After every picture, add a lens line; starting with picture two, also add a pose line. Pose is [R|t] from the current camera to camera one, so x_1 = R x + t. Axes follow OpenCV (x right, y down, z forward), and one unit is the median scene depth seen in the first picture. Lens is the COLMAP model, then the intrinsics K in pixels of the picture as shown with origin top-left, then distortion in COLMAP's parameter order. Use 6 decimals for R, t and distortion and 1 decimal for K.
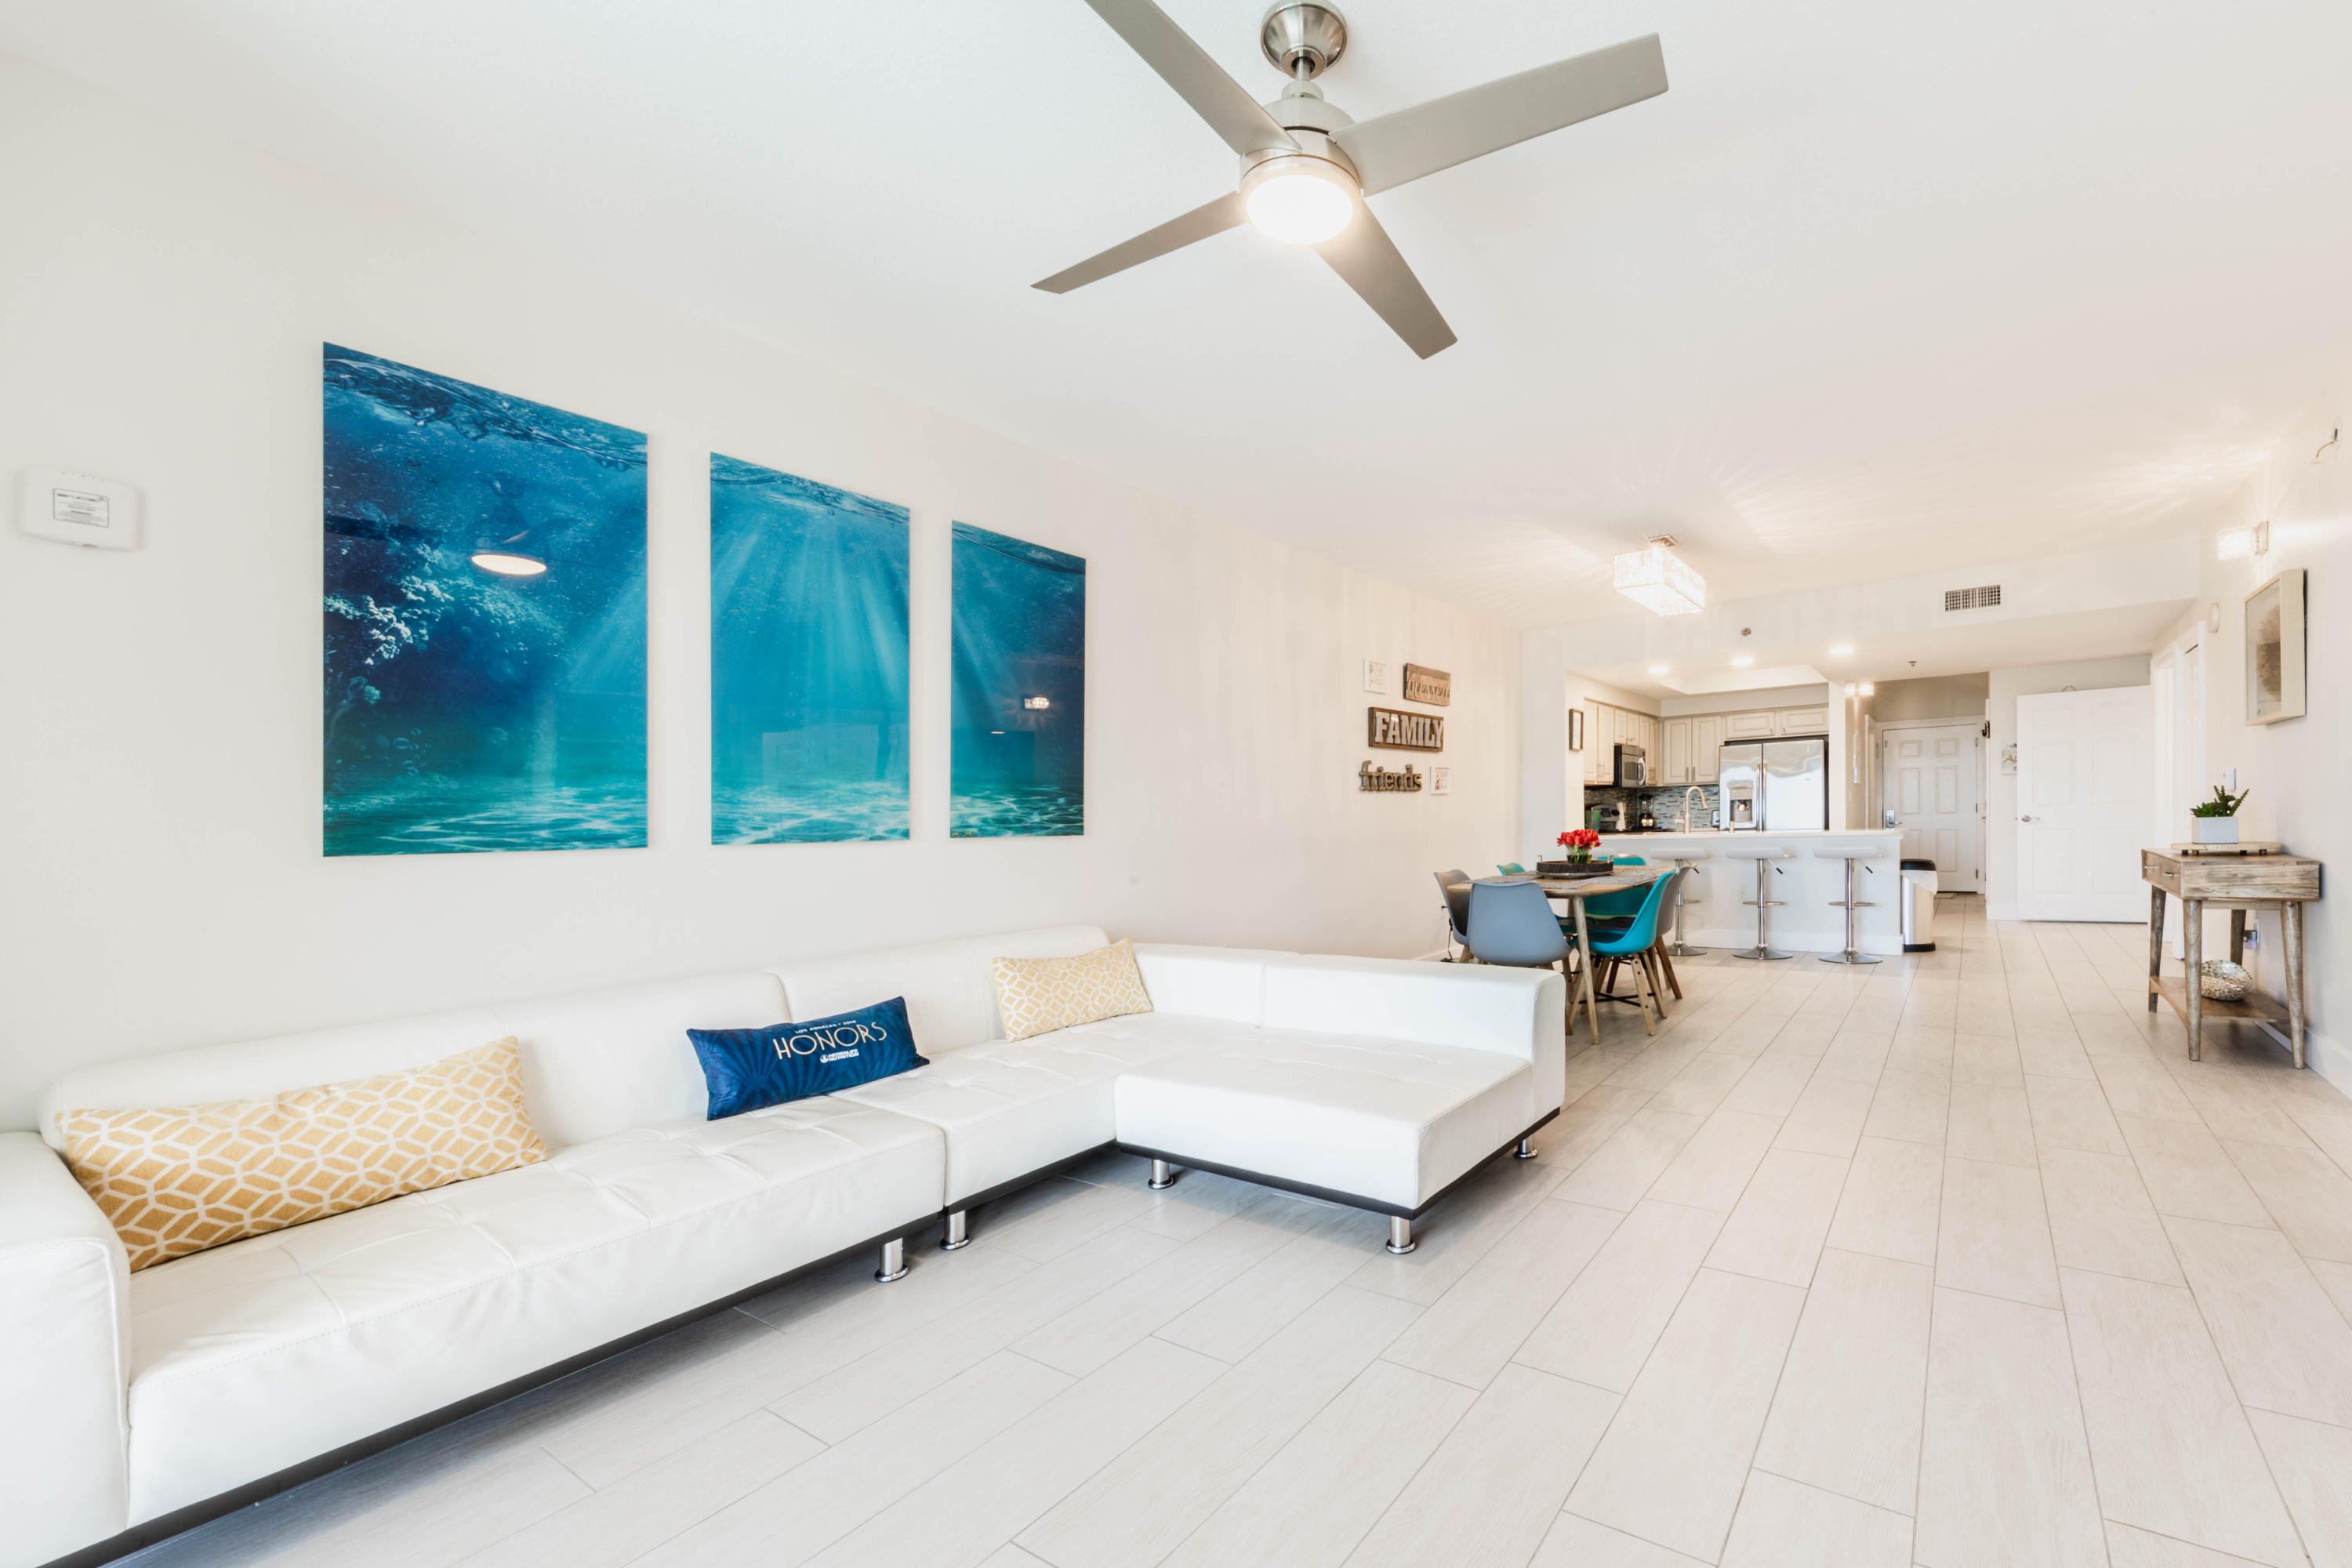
lens RADIAL K [[752.4, 0, 1291.8], [0, 752.4, 838.4], [0, 0, 1]] dist [0.009452, -0.000036]
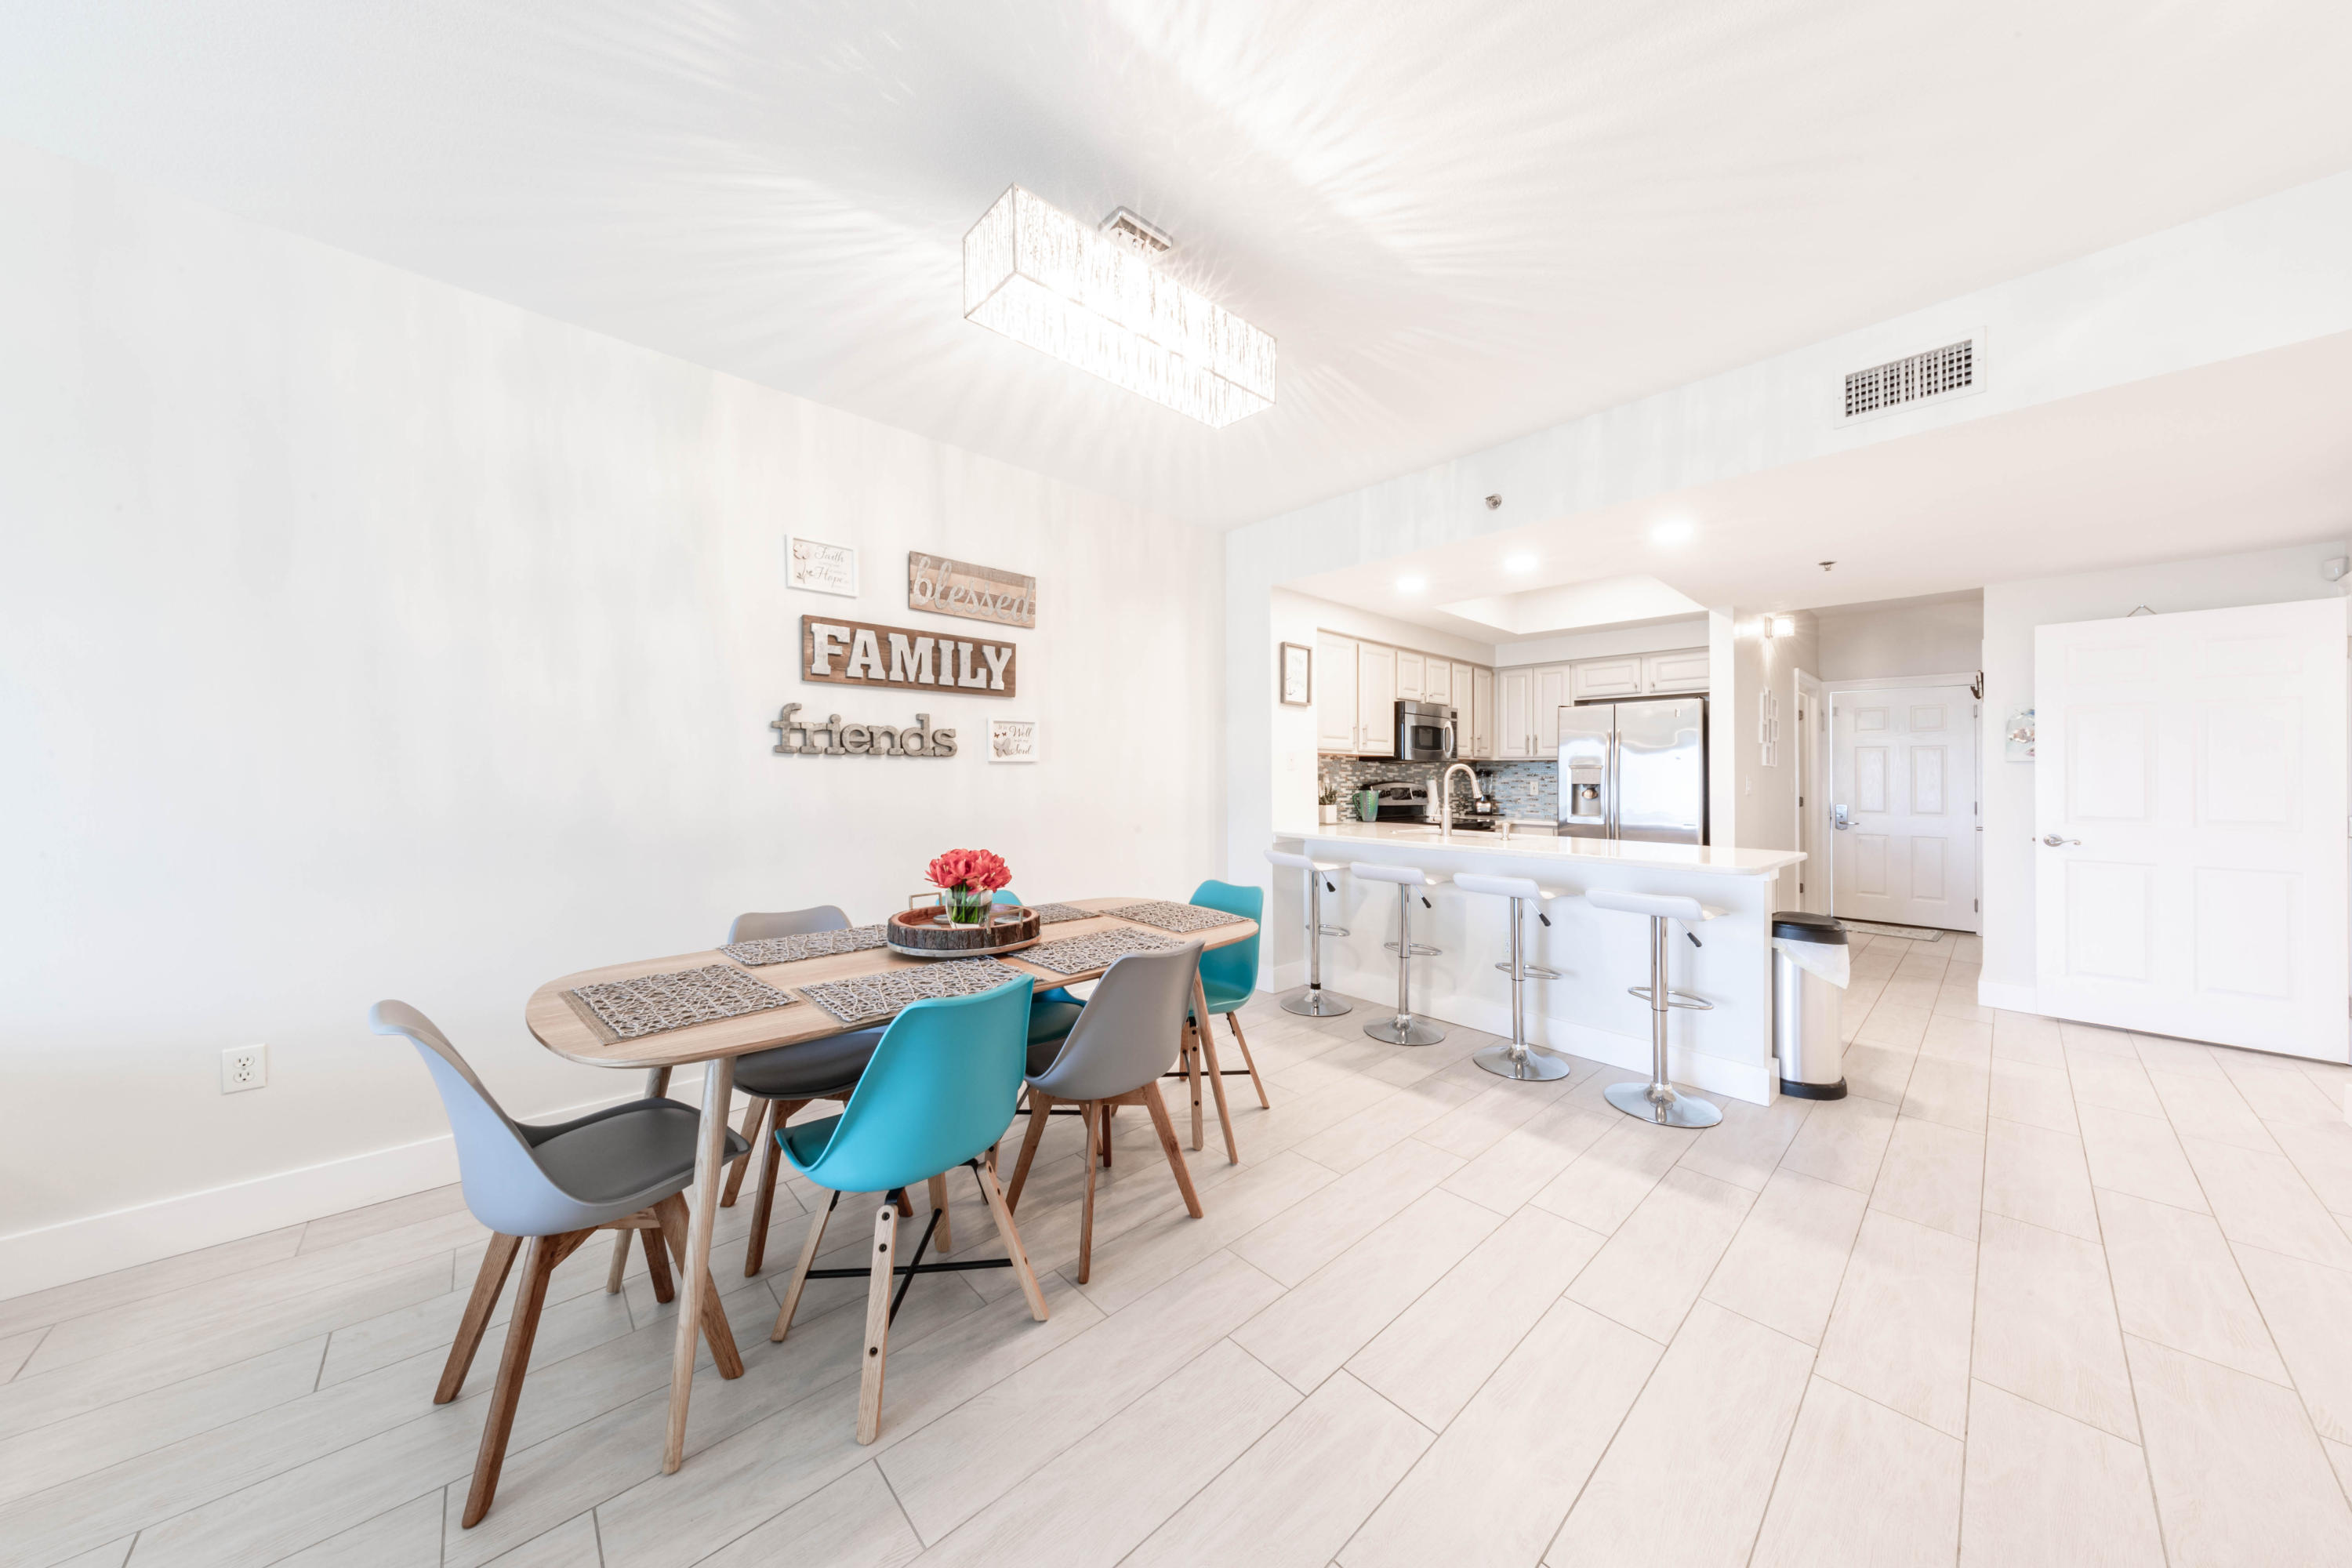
lens RADIAL K [[752.4, 0, 1124.9], [0, 752.4, 769.9], [0, 0, 1]] dist [0.009452, -0.000036]
pose [[0.991876, 0.034544, -0.122432, 0.317673], [-0.038971, 0.998664, -0.033947, -0.029492], [0.121095, 0.038443, 0.991896, 0.317985]]
